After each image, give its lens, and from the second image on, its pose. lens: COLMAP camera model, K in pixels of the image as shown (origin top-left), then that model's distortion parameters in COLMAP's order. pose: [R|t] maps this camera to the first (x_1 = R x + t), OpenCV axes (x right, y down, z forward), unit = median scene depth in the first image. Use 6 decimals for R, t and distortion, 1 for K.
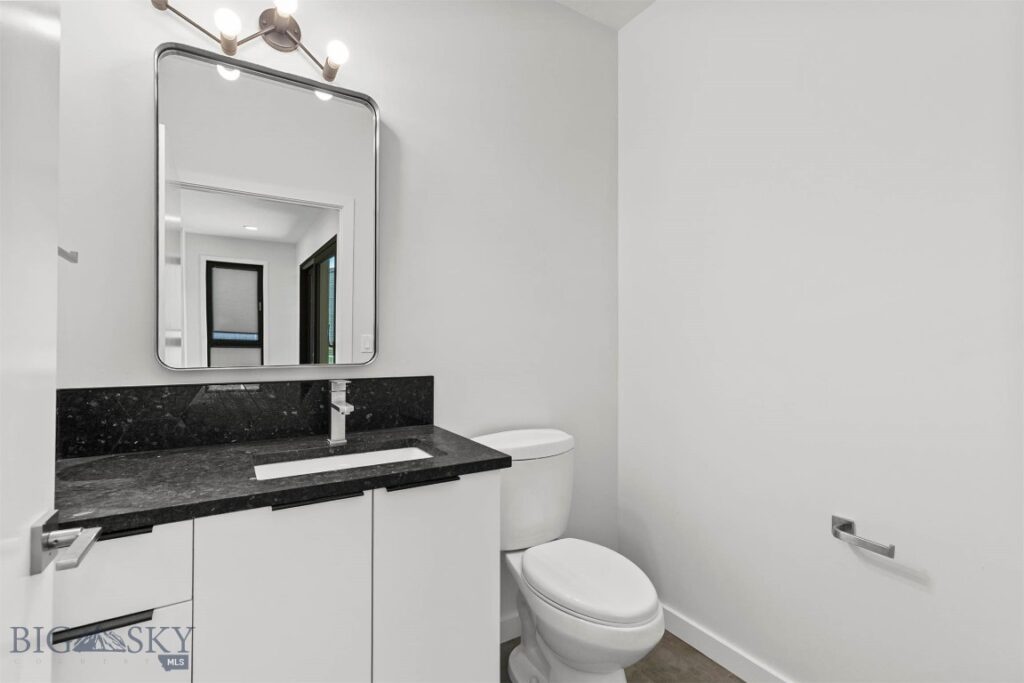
lens RADIAL K [[461.6, 0, 505.2], [0, 461.6, 343.2], [0, 0, 1]] dist [0.008035, 0.000260]
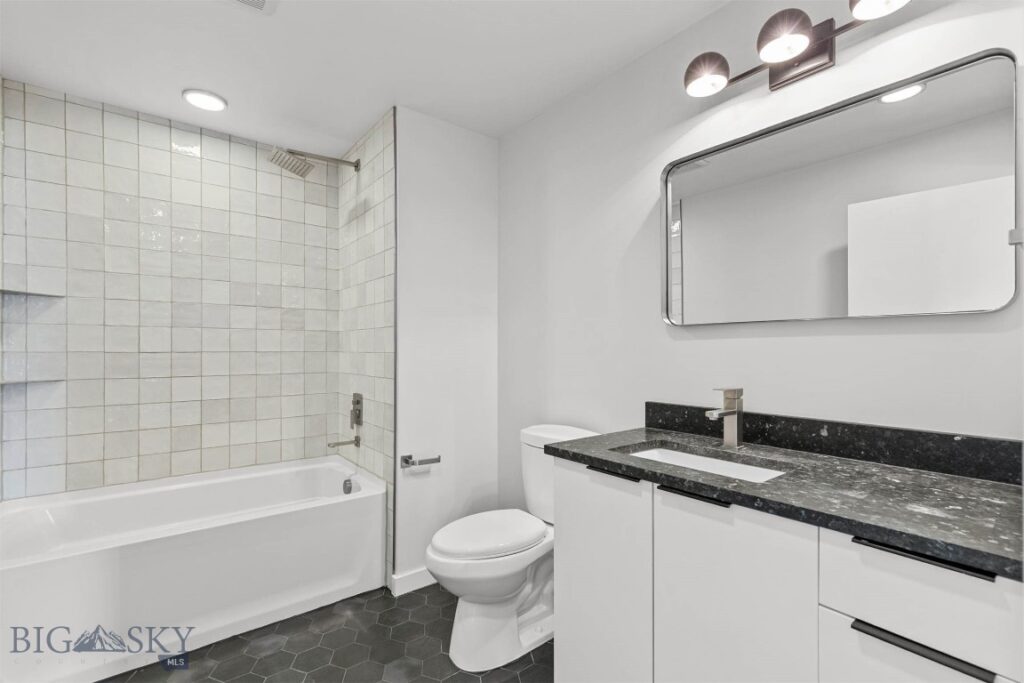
lens RADIAL K [[461.6, 0, 504.2], [0, 461.6, 346.1], [0, 0, 1]] dist [0.008035, 0.000260]
pose [[0.118676, -0.015718, -0.992809, 0.693170], [-0.013279, 0.999760, -0.017416, 0.003404], [0.992844, 0.015251, 0.118438, 0.421532]]
